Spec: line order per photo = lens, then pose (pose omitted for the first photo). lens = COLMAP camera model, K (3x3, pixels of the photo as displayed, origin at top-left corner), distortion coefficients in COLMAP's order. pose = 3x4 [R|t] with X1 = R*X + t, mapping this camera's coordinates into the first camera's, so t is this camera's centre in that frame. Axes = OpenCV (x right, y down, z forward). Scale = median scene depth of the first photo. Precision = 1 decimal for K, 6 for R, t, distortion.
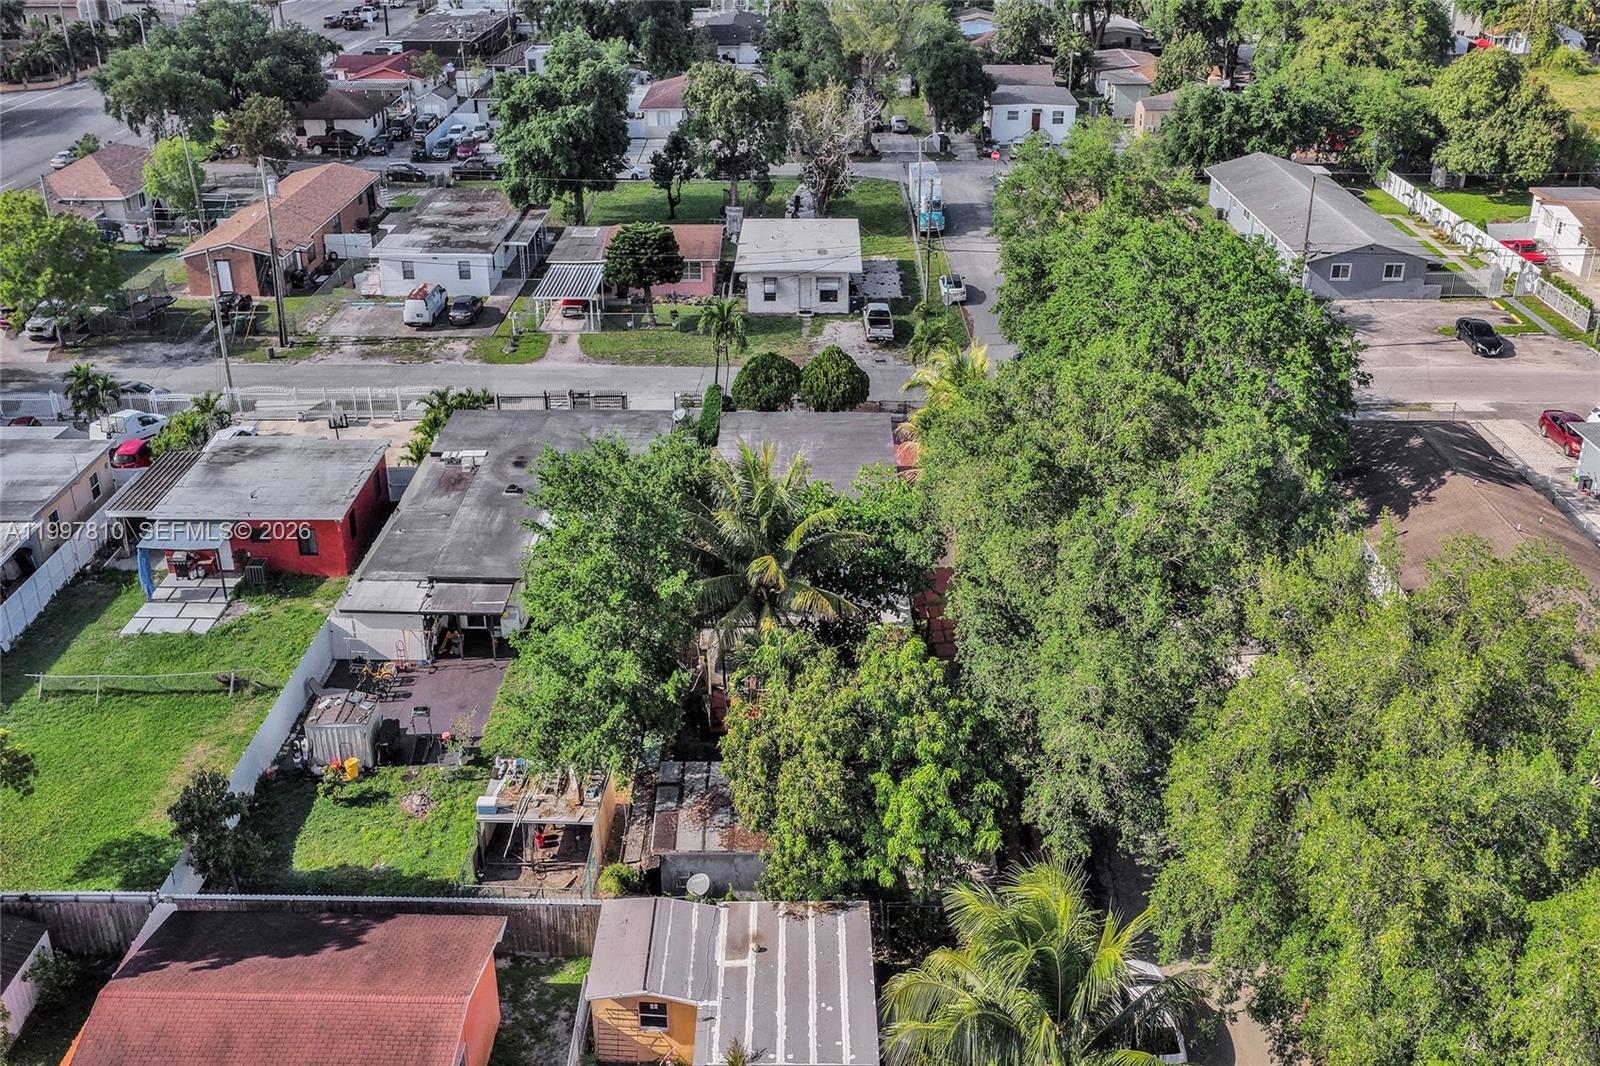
lens RADIAL K [[1267.5, 0, 803.0], [0, 1267.5, 529.7], [0, 0, 1]] dist [-0.004651, 0.013798]
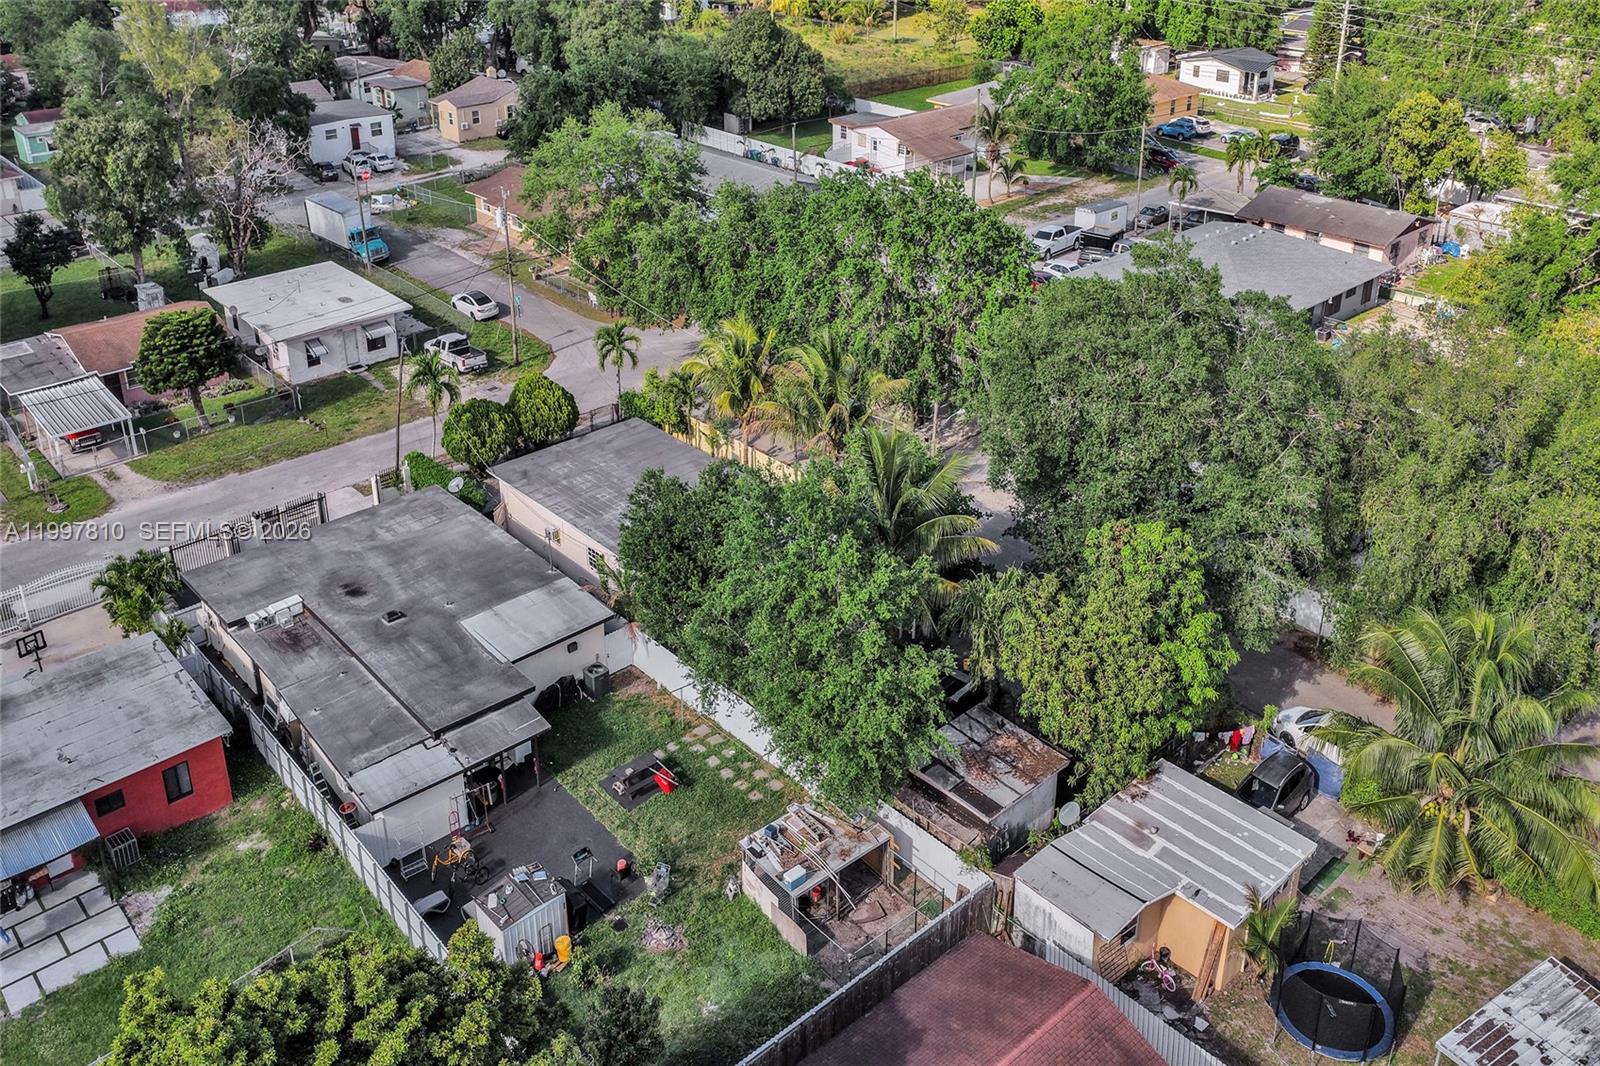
lens RADIAL K [[1267.5, 0, 803.0], [0, 1267.5, 529.7], [0, 0, 1]] dist [-0.004651, 0.013798]
pose [[0.736709, -0.339745, 0.584666, -0.319745], [0.340349, 0.933419, 0.113545, -0.056477], [-0.584314, 0.115341, 0.803289, 0.101202]]
